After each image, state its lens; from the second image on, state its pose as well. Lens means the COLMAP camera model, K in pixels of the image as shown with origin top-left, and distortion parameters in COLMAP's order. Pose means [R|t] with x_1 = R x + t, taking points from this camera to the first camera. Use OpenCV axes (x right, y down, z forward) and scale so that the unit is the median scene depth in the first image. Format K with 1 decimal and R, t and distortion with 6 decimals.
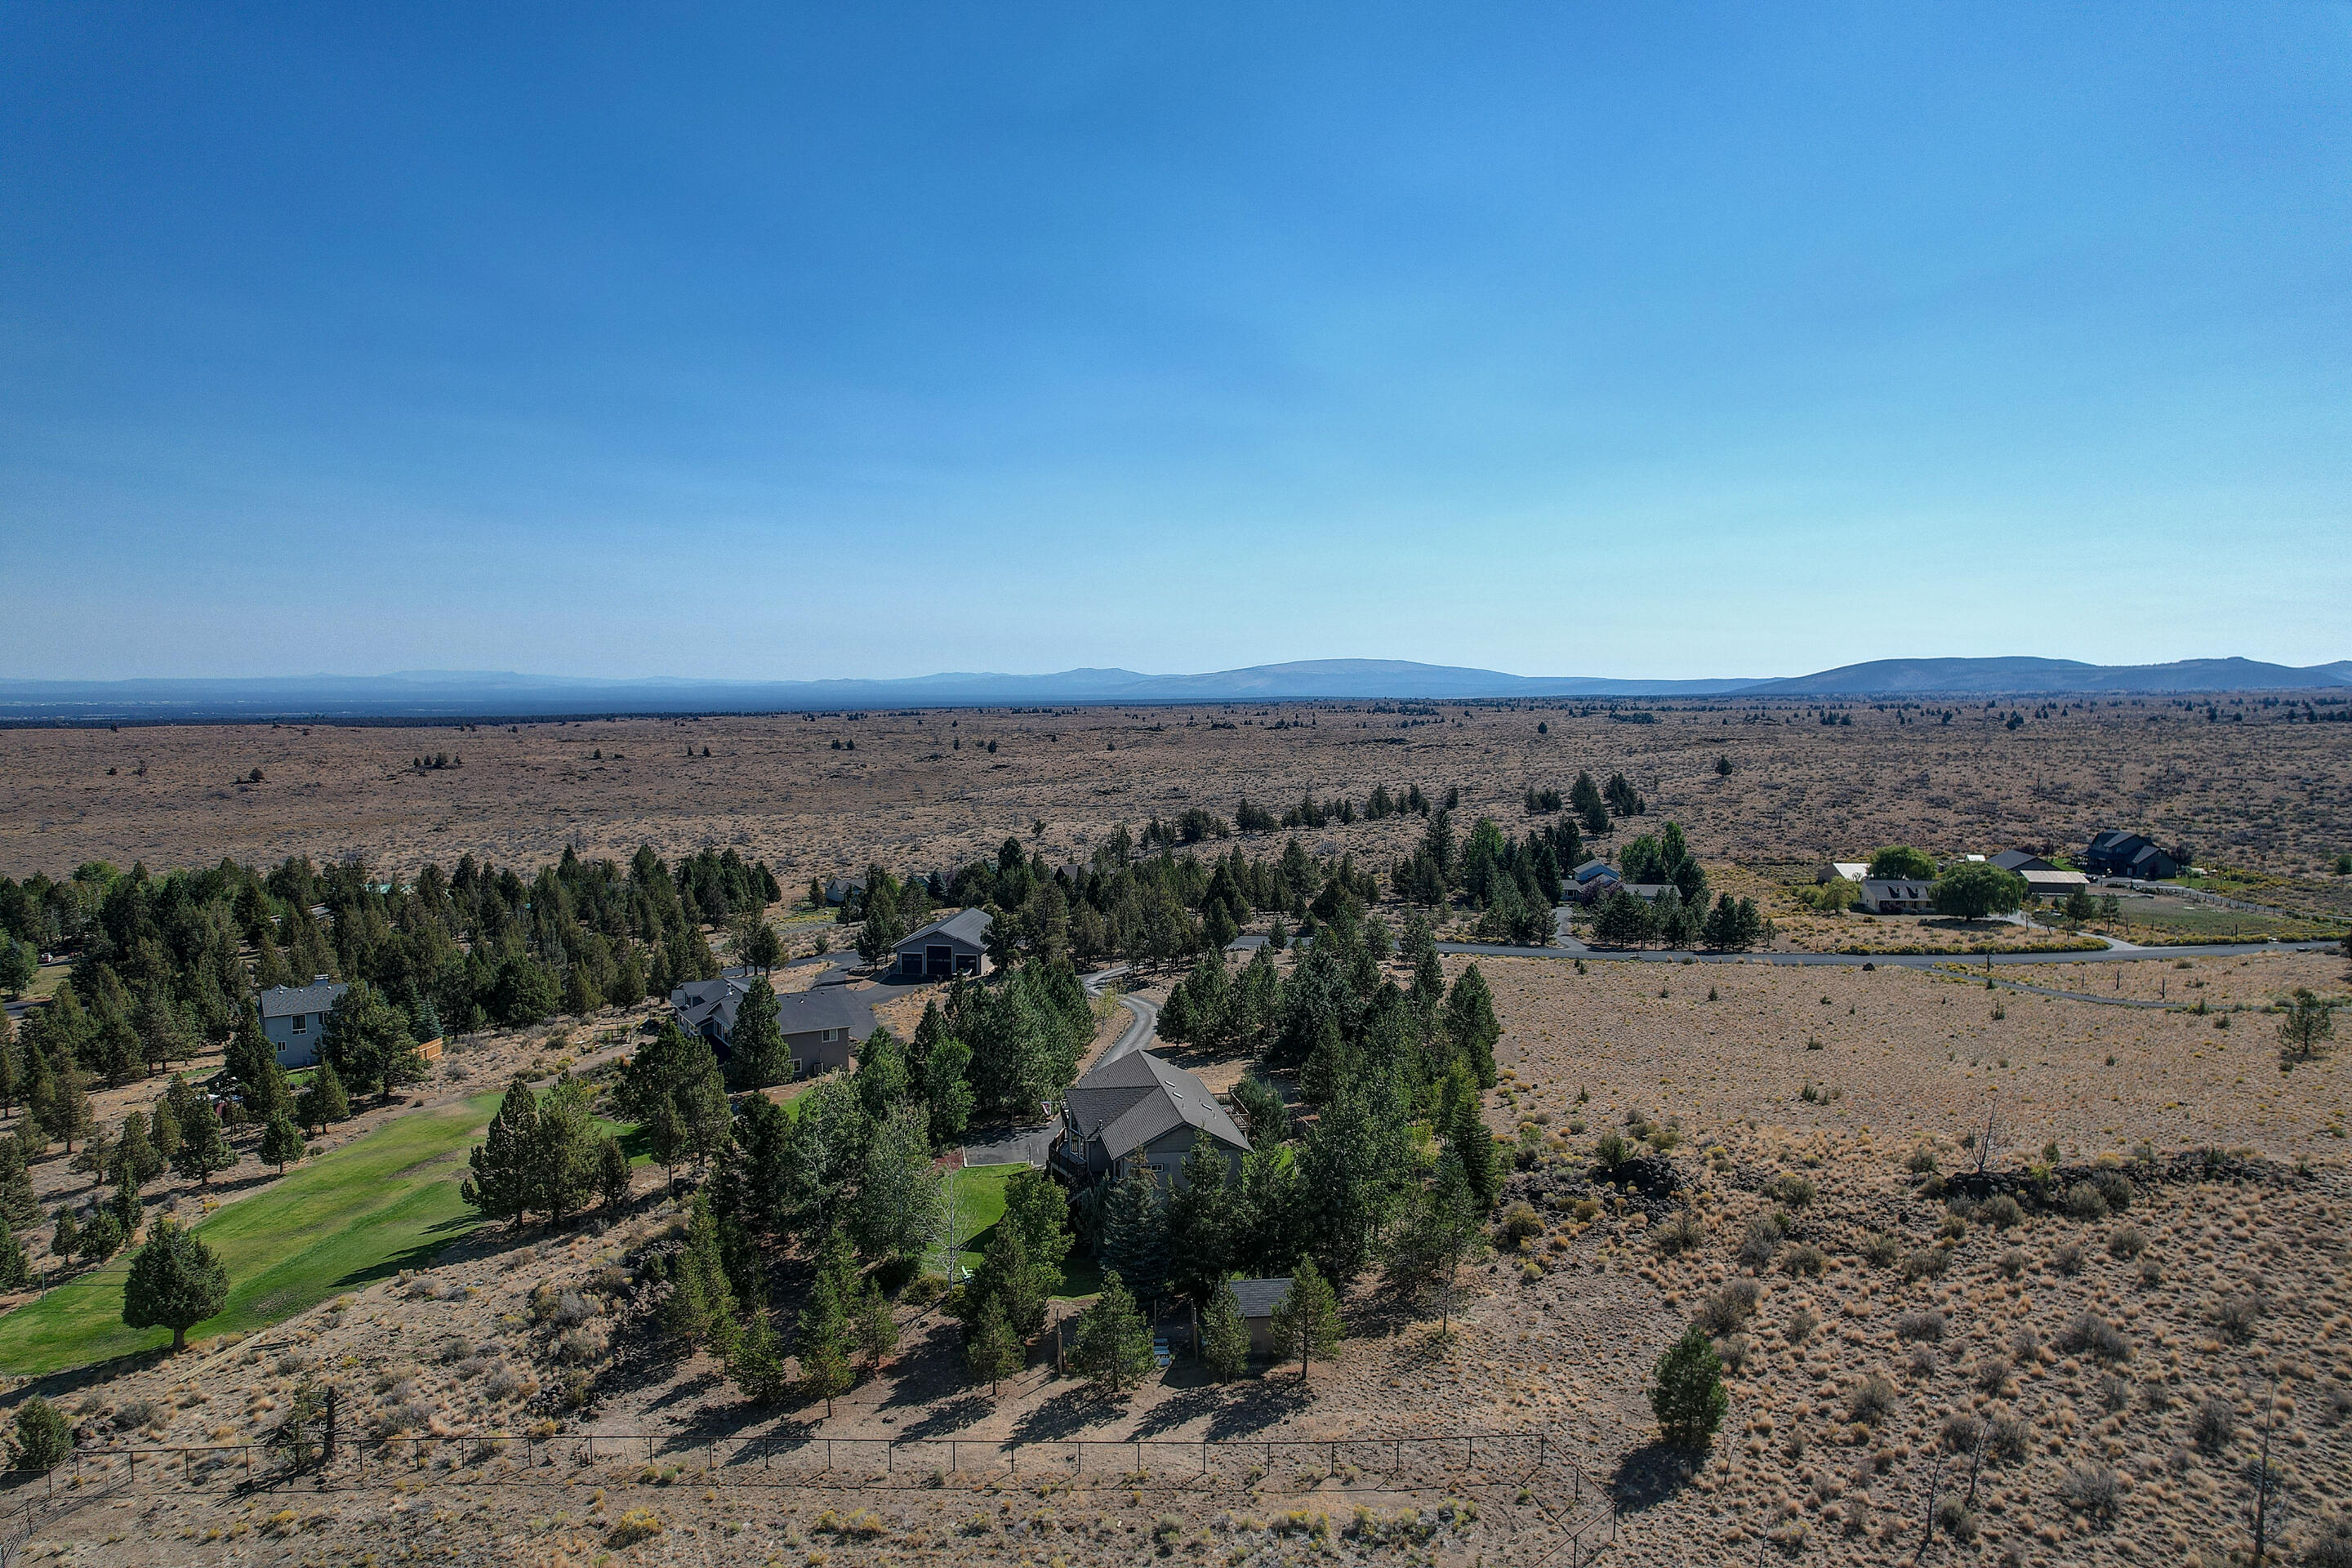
lens RADIAL K [[1497.3, 0, 1170.0], [0, 1497.3, 795.1], [0, 0, 1]] dist [-0.075255, 0.065328]
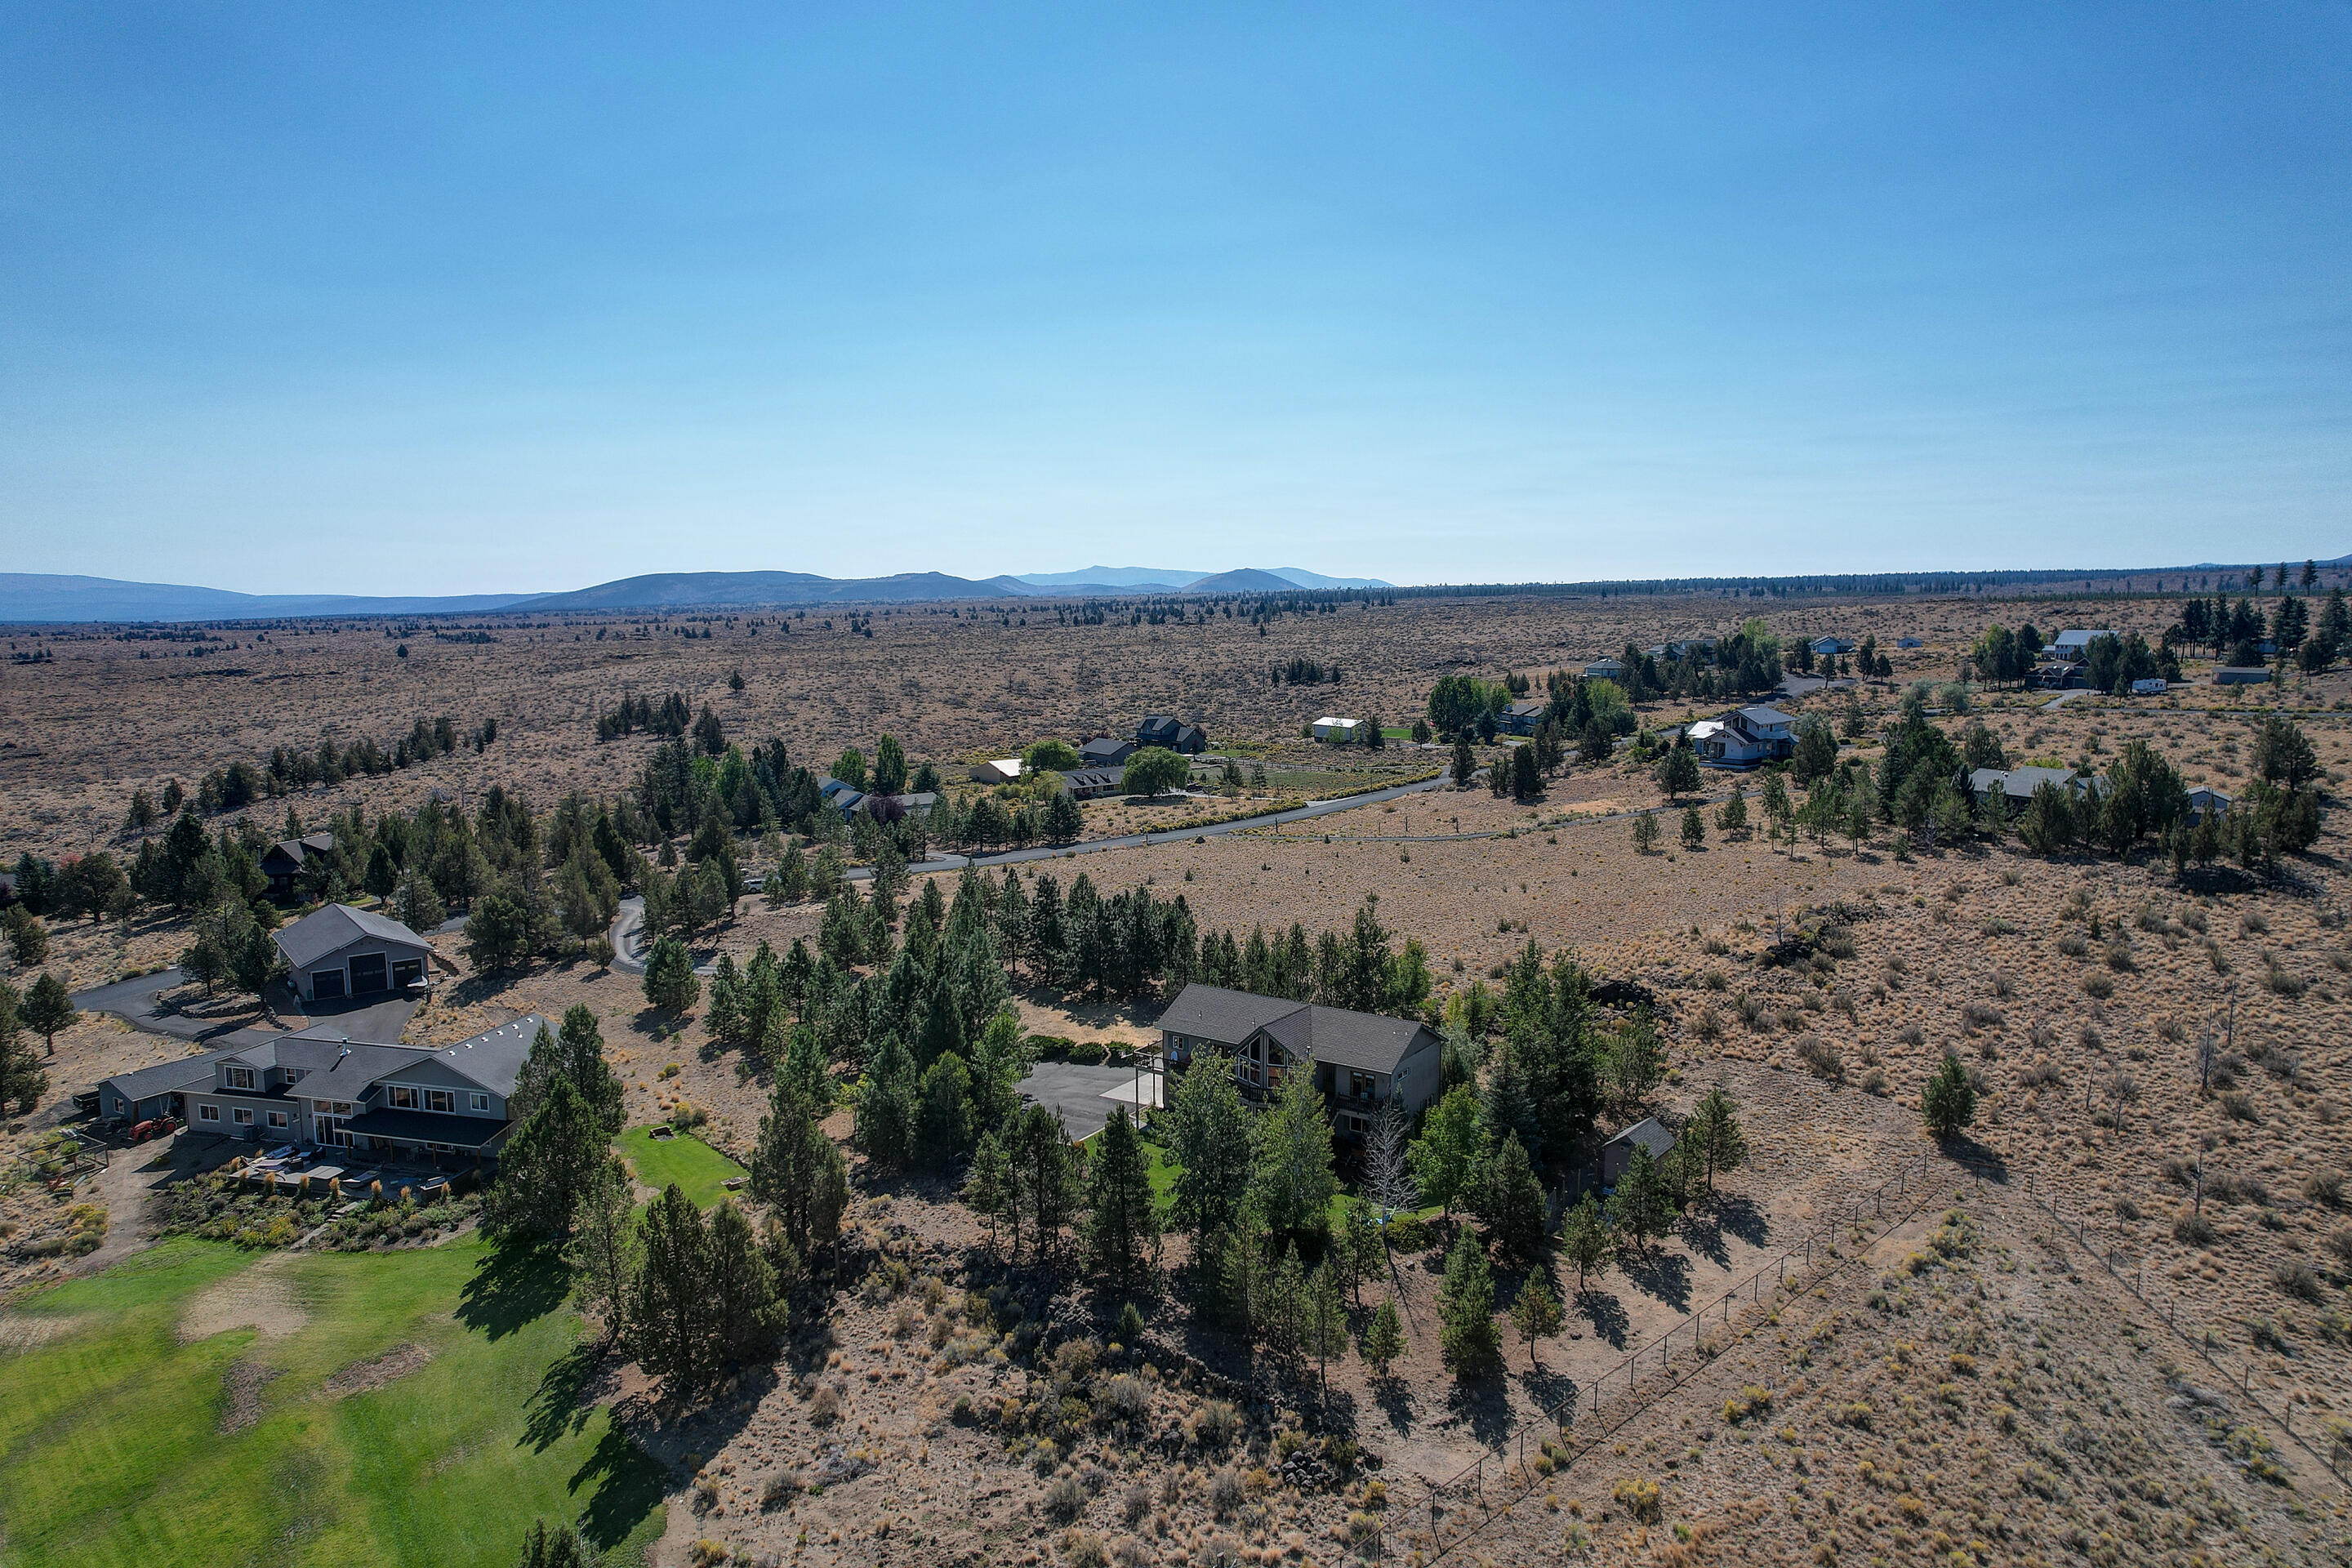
lens RADIAL K [[1497.3, 0, 1170.0], [0, 1497.3, 795.1], [0, 0, 1]] dist [-0.075255, 0.065328]
pose [[0.704575, -0.097366, 0.702918, -1.067698], [0.057130, 0.995110, 0.080575, -0.049520], [-0.707326, -0.016613, 0.706692, 0.477786]]
